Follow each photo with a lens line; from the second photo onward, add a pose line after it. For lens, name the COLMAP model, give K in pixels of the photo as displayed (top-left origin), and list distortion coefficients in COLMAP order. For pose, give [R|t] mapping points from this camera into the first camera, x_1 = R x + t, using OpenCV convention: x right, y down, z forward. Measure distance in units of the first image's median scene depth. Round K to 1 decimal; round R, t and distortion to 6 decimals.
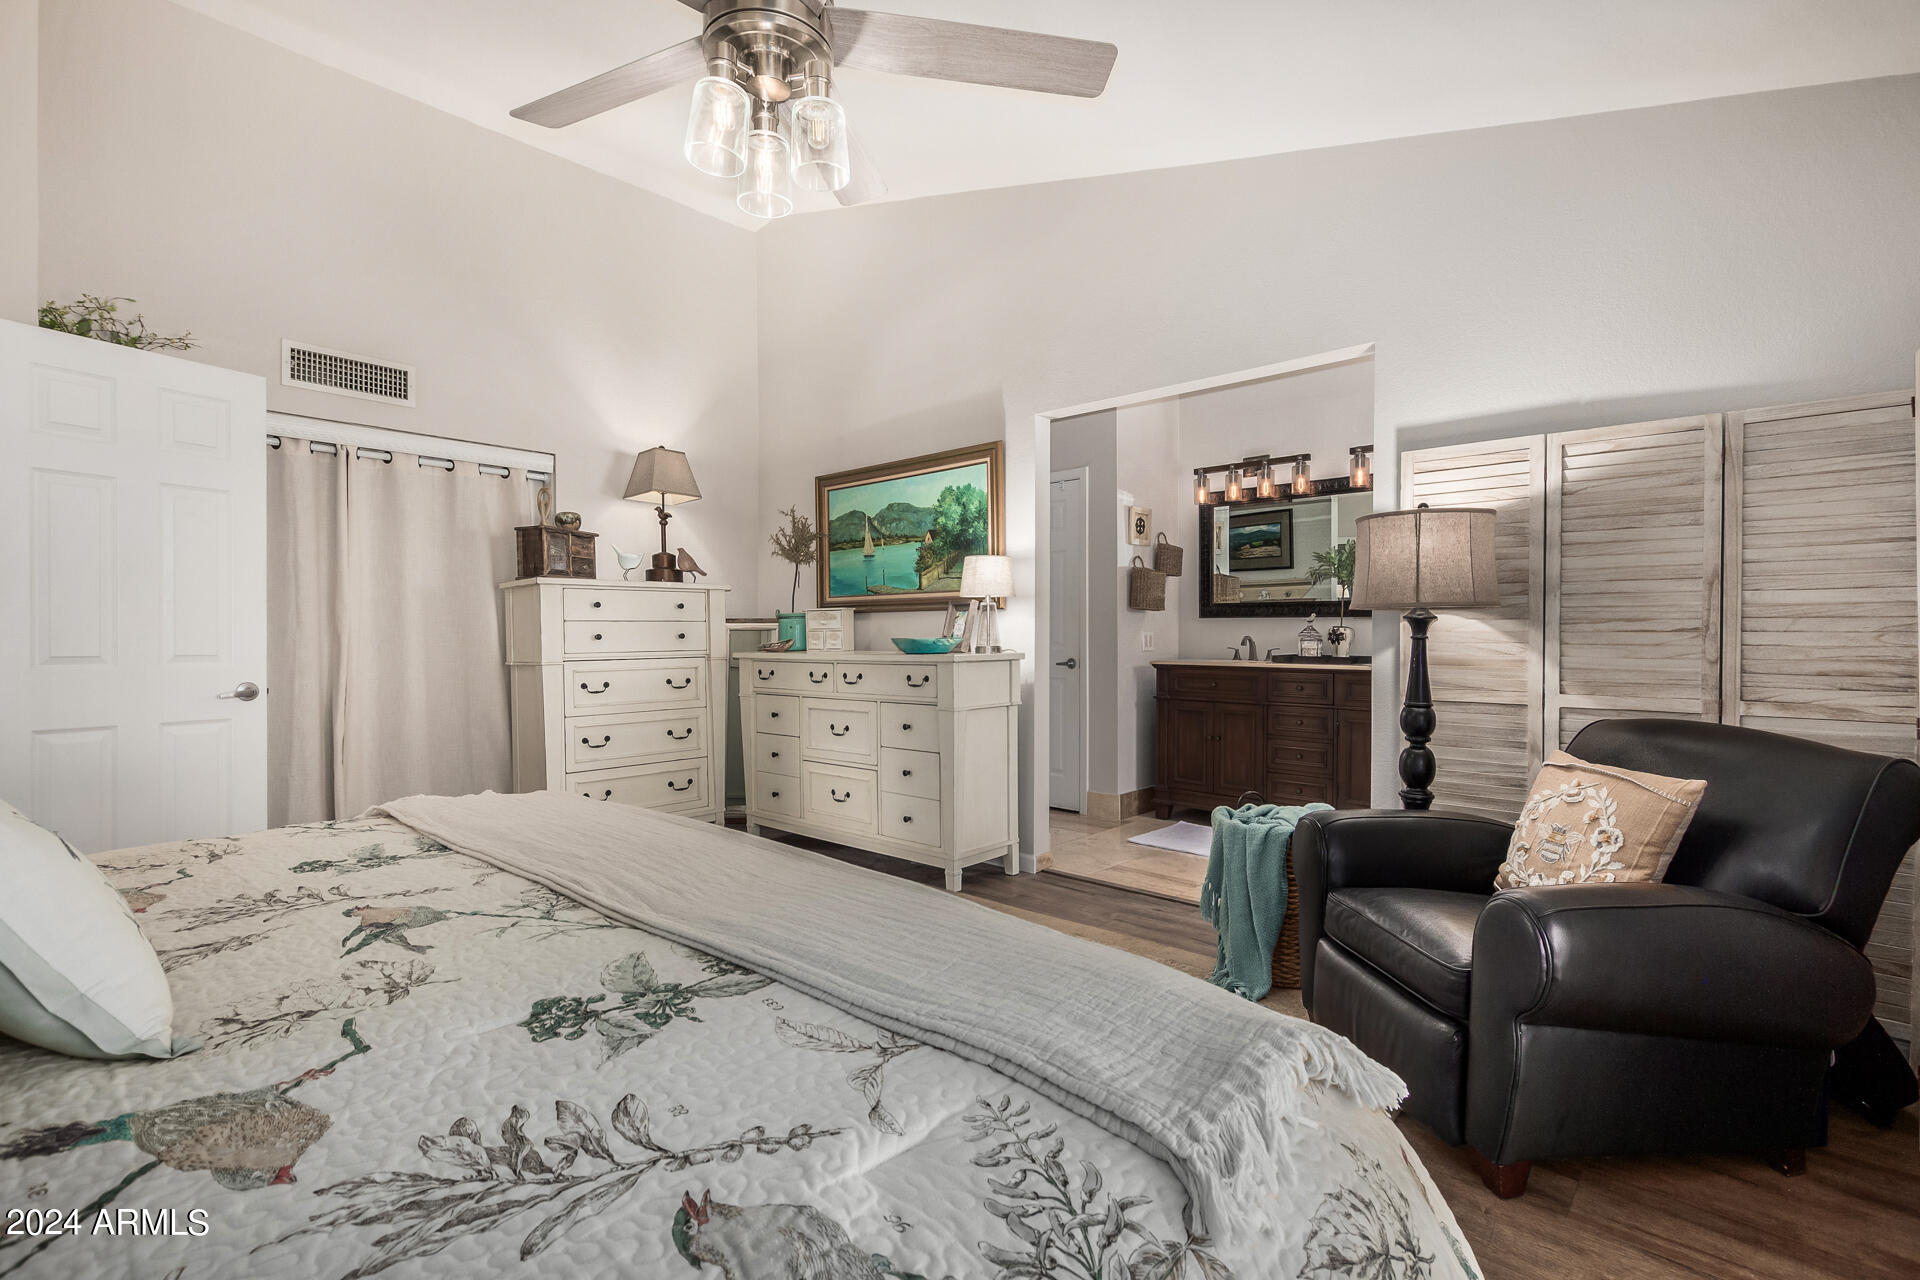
lens RADIAL K [[885.7, 0, 966.8], [0, 885.7, 634.7], [0, 0, 1]] dist [0.009551, -0.001208]
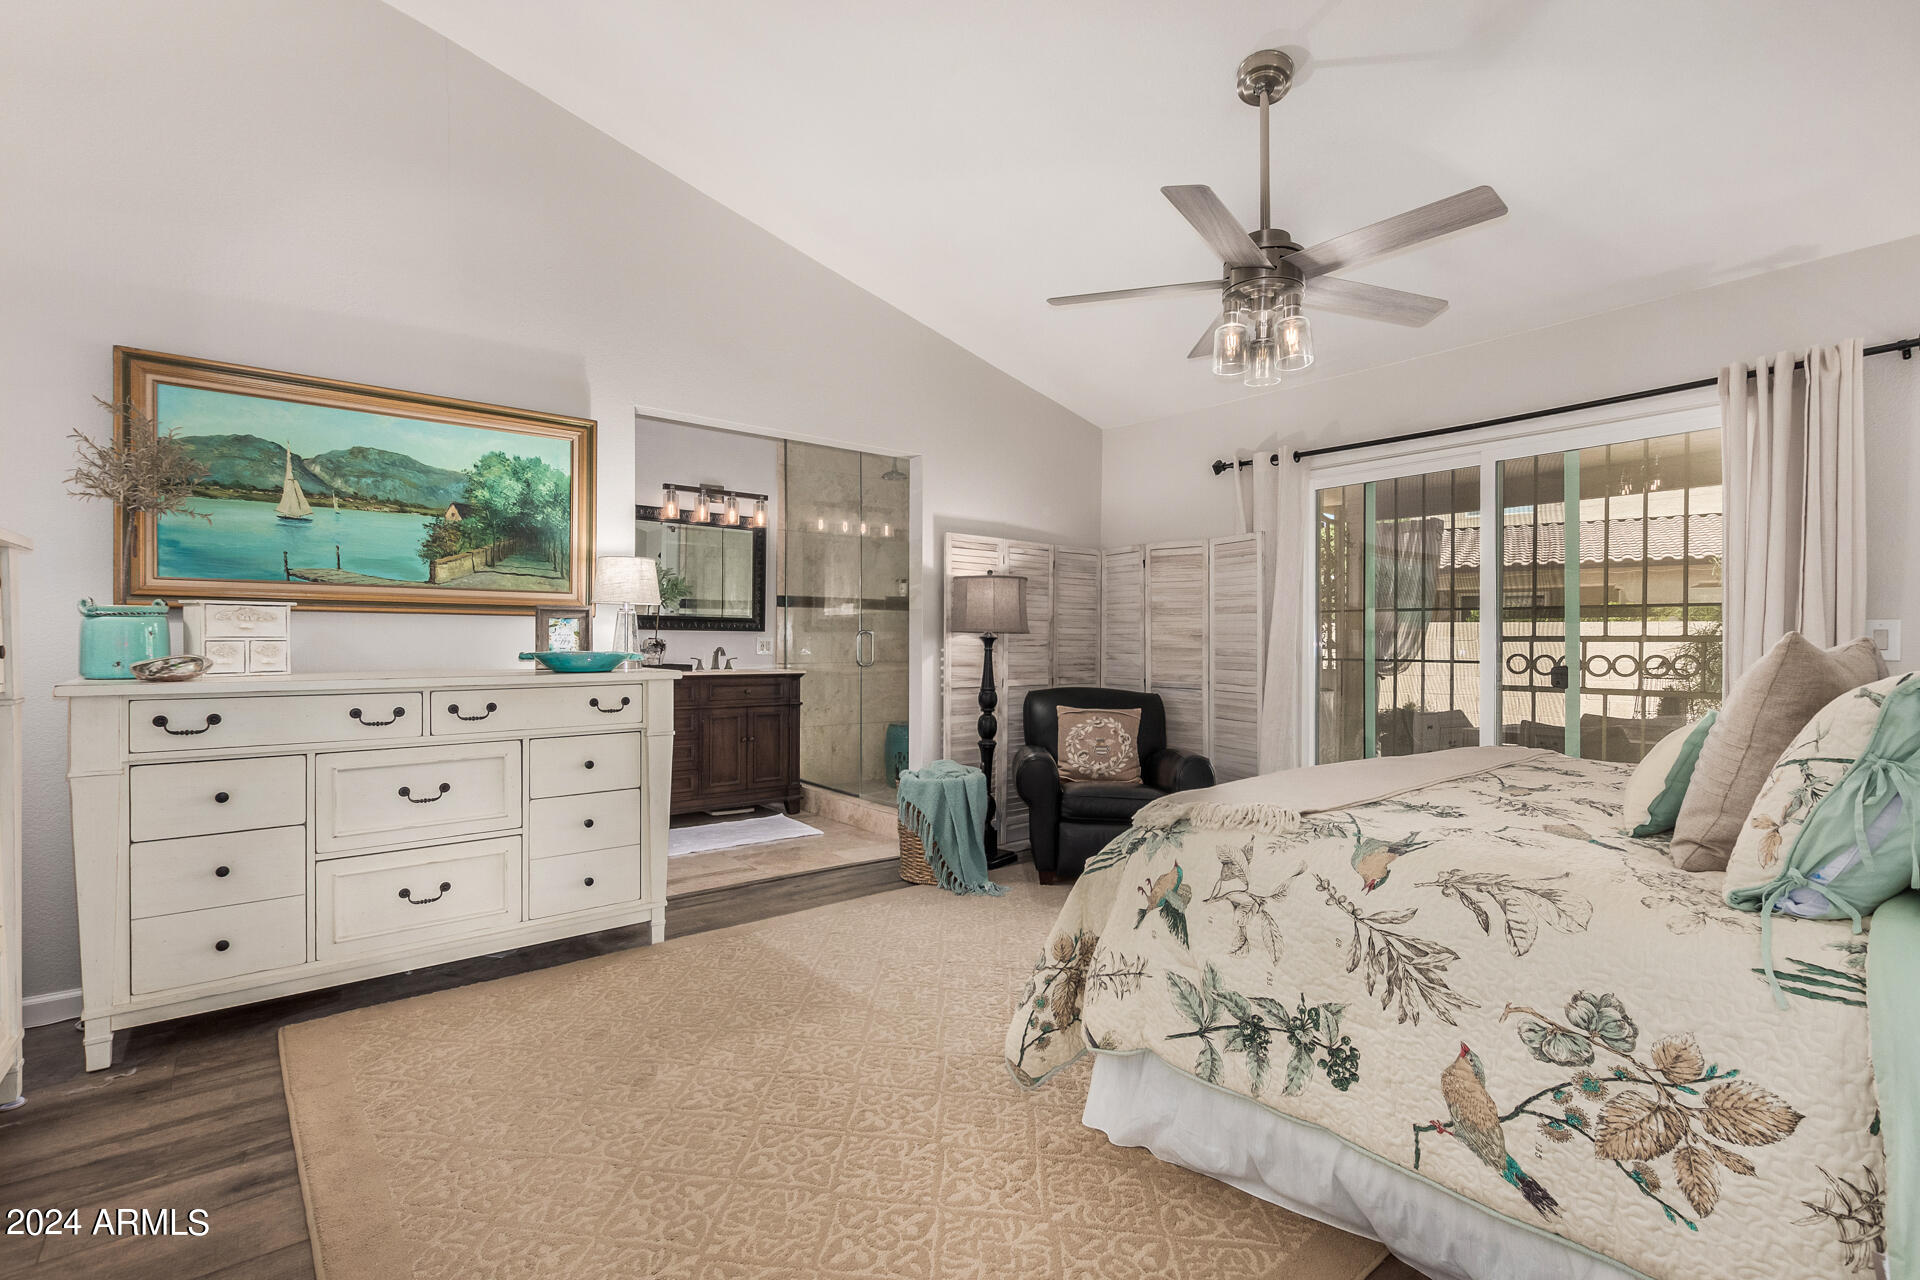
lens RADIAL K [[885.7, 0, 971.3], [0, 885.7, 644.3], [0, 0, 1]] dist [0.009551, -0.001208]
pose [[0.144534, 0.001197, 0.989499, -0.708611], [-0.002846, 0.999996, -0.000794, -0.003093], [-0.989496, -0.002701, 0.144537, 0.484272]]
